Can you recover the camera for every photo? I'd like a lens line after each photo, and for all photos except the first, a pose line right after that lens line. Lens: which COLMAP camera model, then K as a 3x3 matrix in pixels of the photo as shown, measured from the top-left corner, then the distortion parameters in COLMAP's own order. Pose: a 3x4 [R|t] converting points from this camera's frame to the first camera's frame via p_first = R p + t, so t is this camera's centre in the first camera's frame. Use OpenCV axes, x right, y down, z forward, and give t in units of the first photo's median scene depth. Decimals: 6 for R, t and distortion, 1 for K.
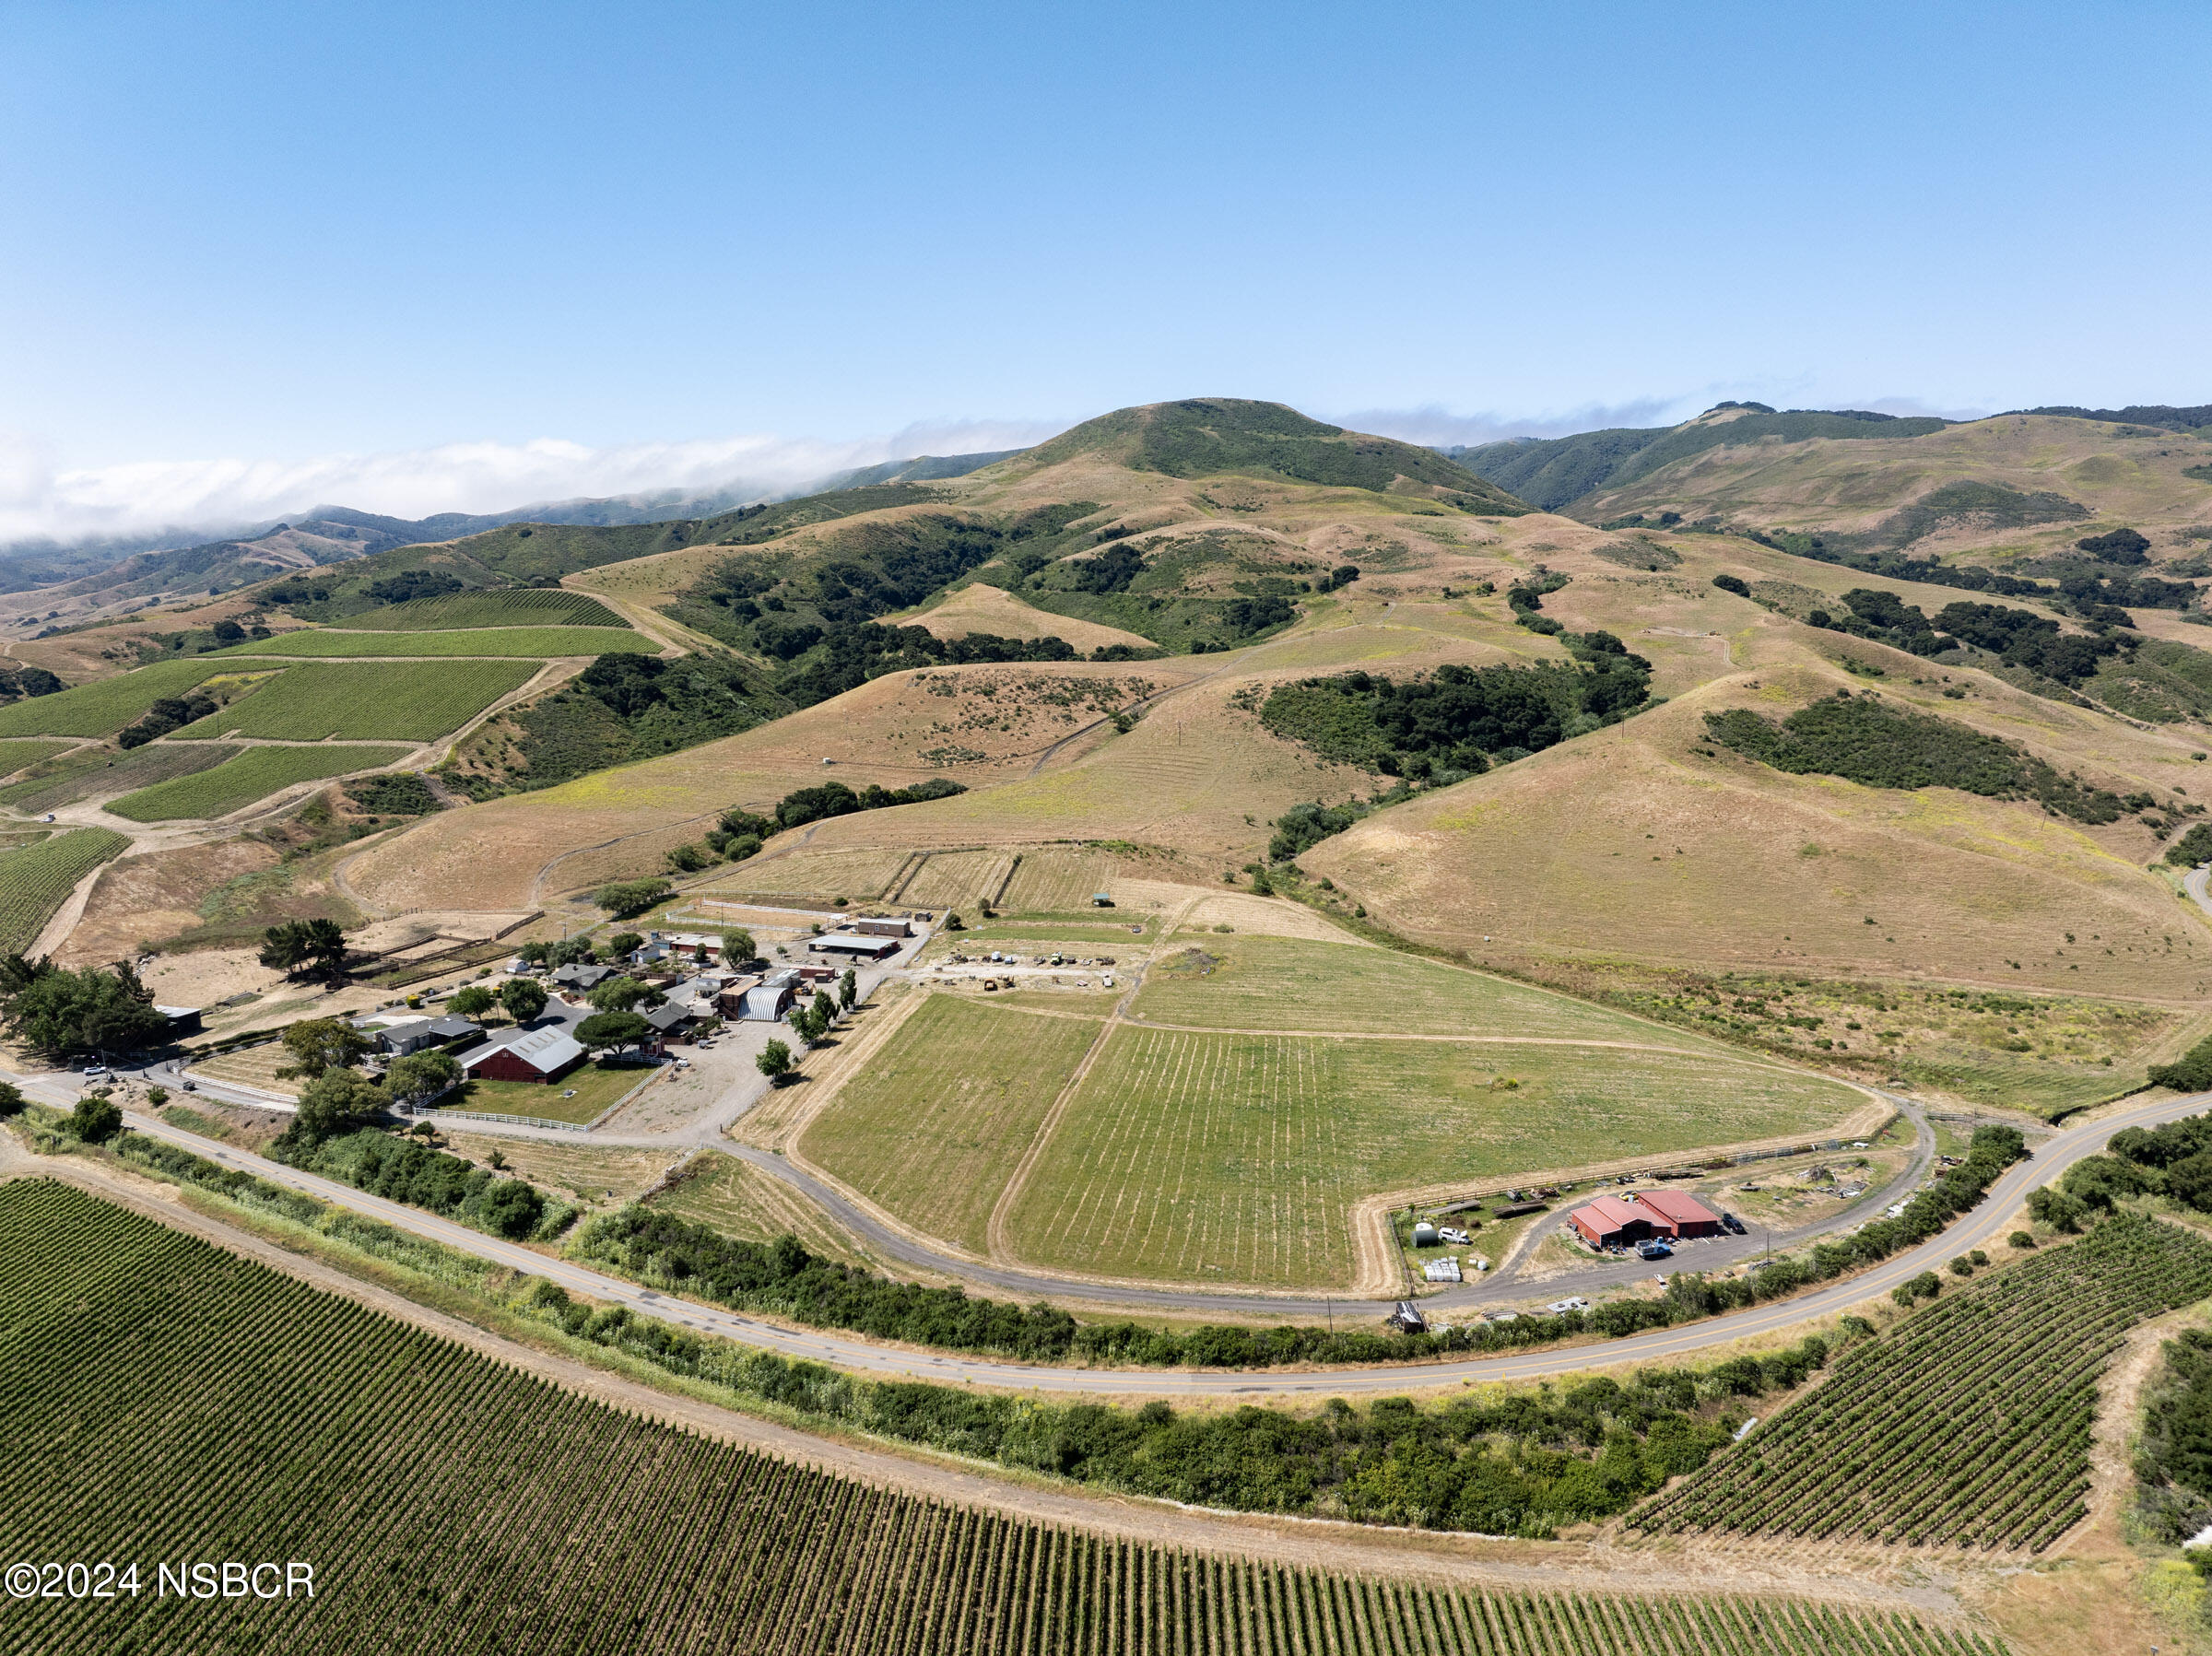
lens RADIAL K [[1557.2, 0, 1112.3], [0, 1557.2, 826.4], [0, 0, 1]] dist [-0.017207, -0.042939]
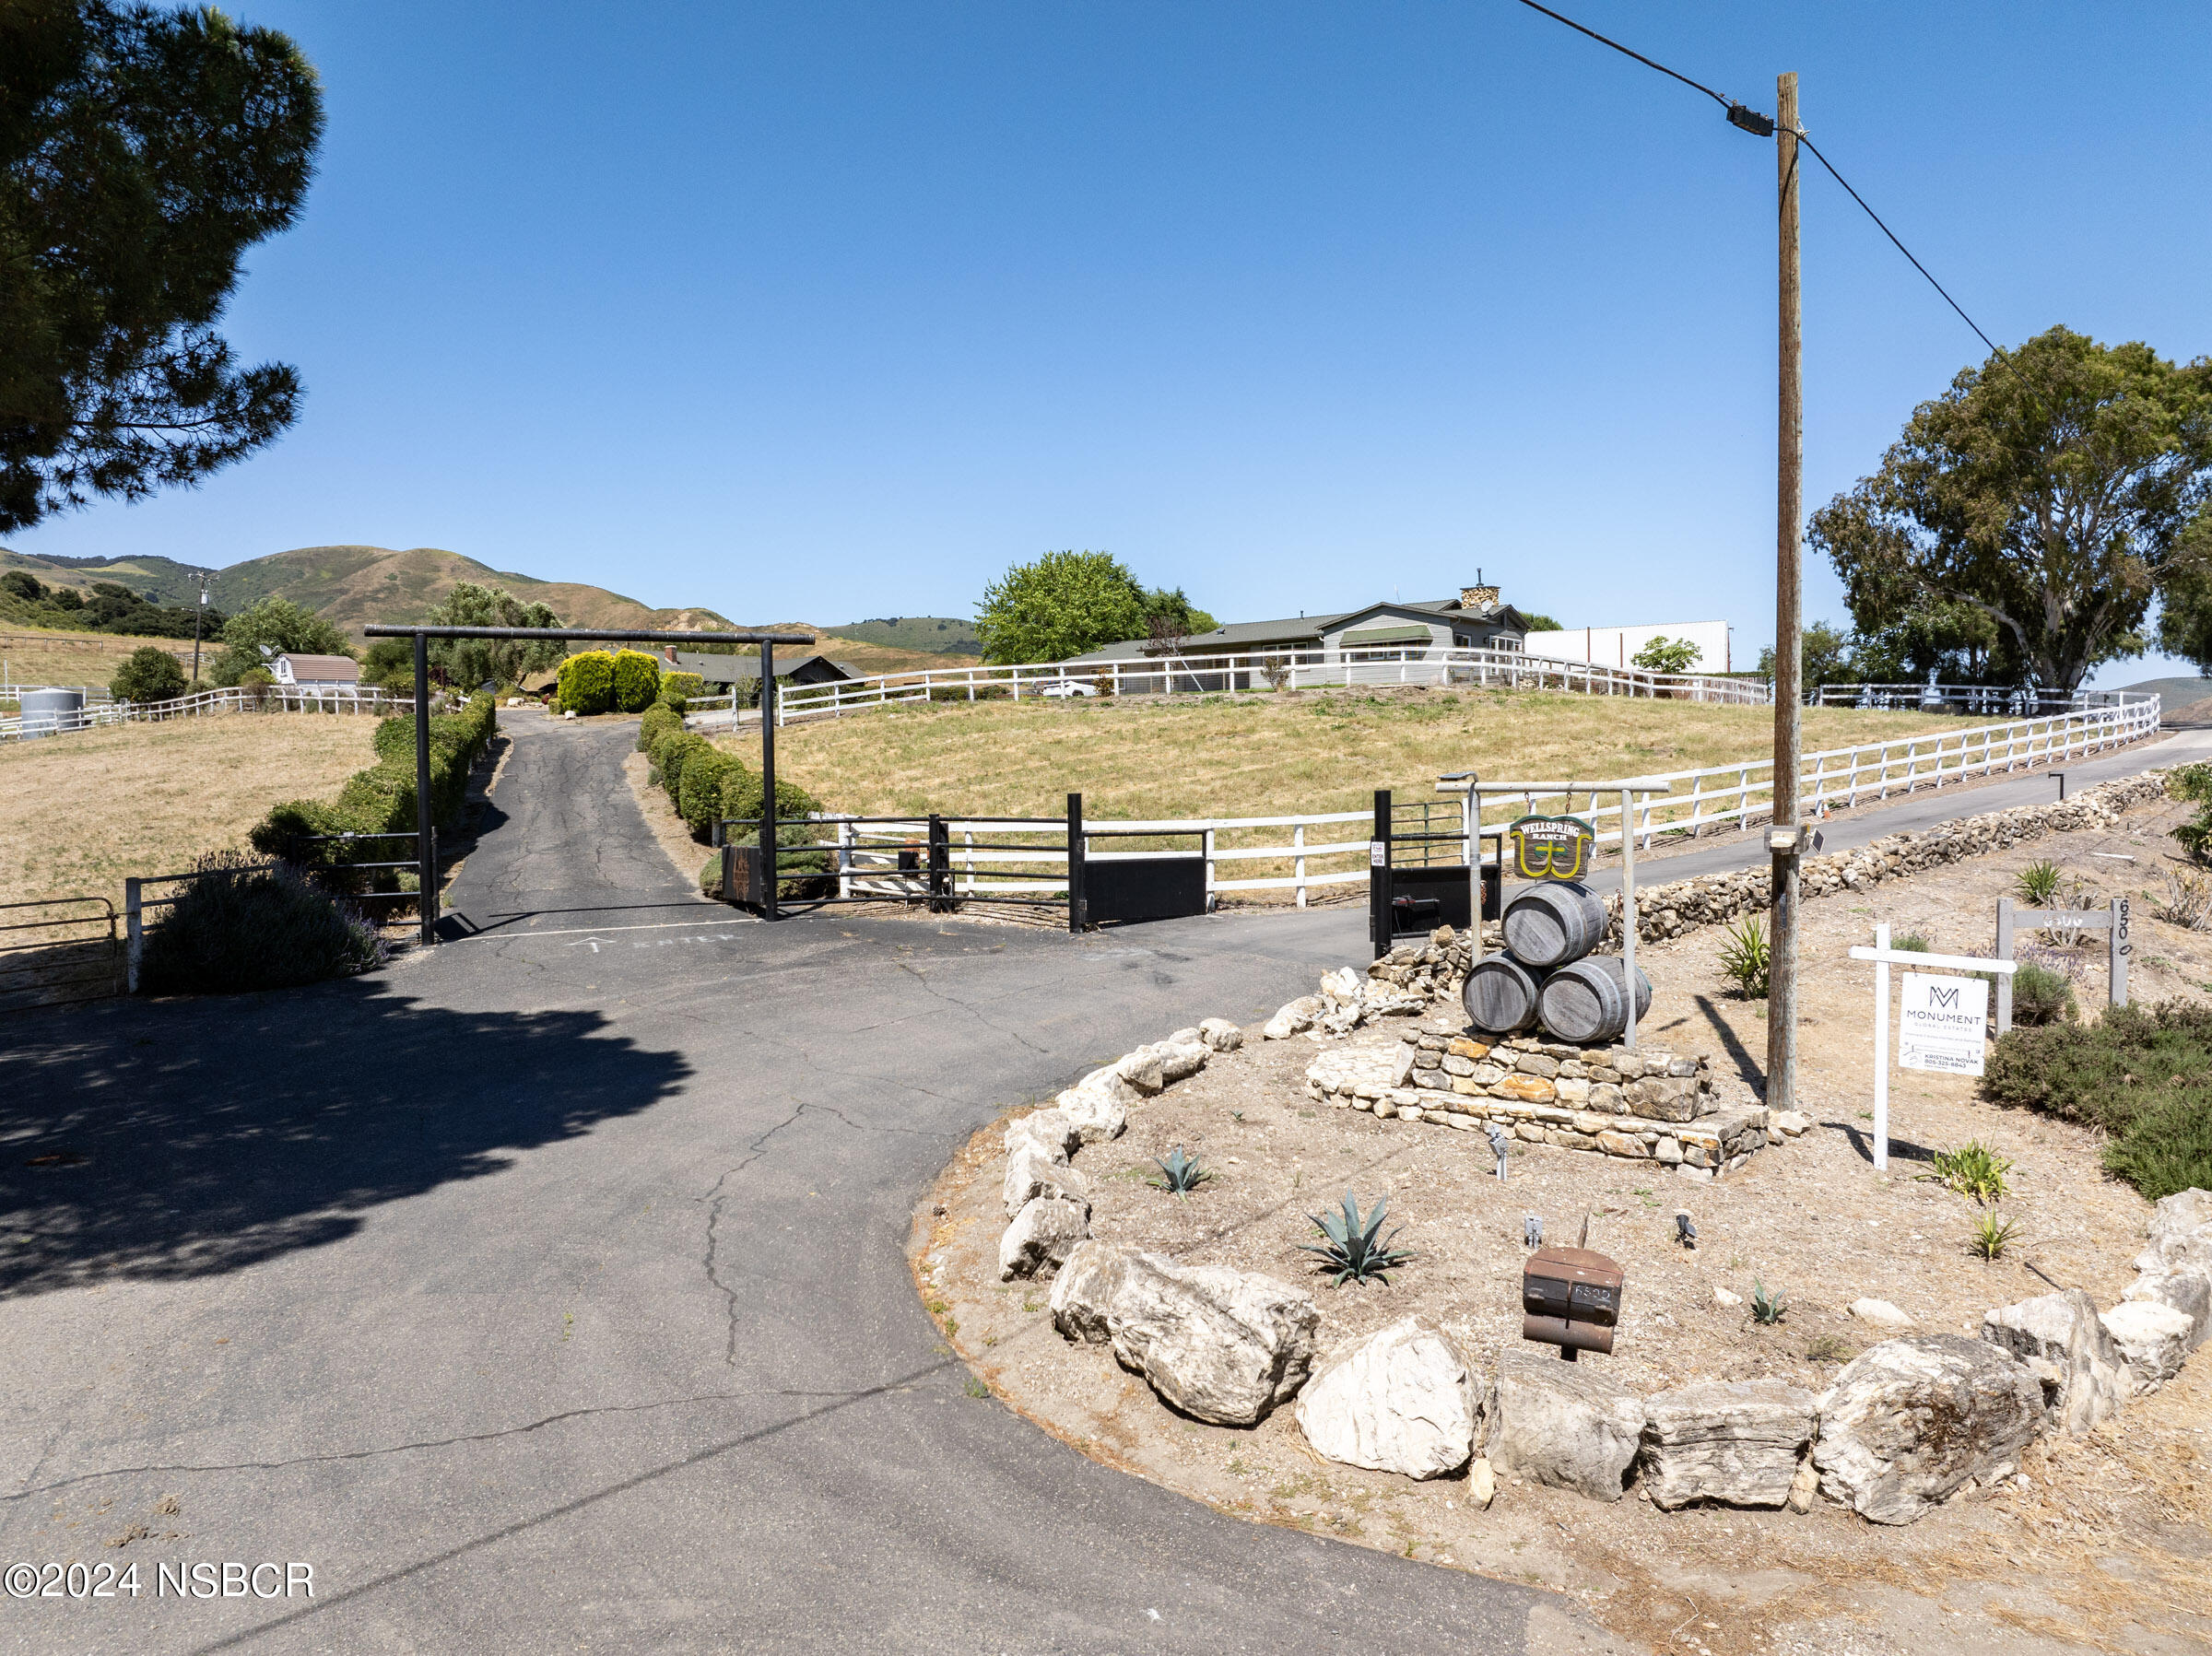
lens RADIAL K [[1560.1, 0, 1112.5], [0, 1560.1, 828.4], [0, 0, 1]] dist [-0.034912, -0.007666]
pose [[0.230890, -0.027984, 0.972577, -0.203343], [0.160770, 0.986944, -0.009769, 0.046673], [-0.959606, 0.158617, 0.232374, 0.293256]]
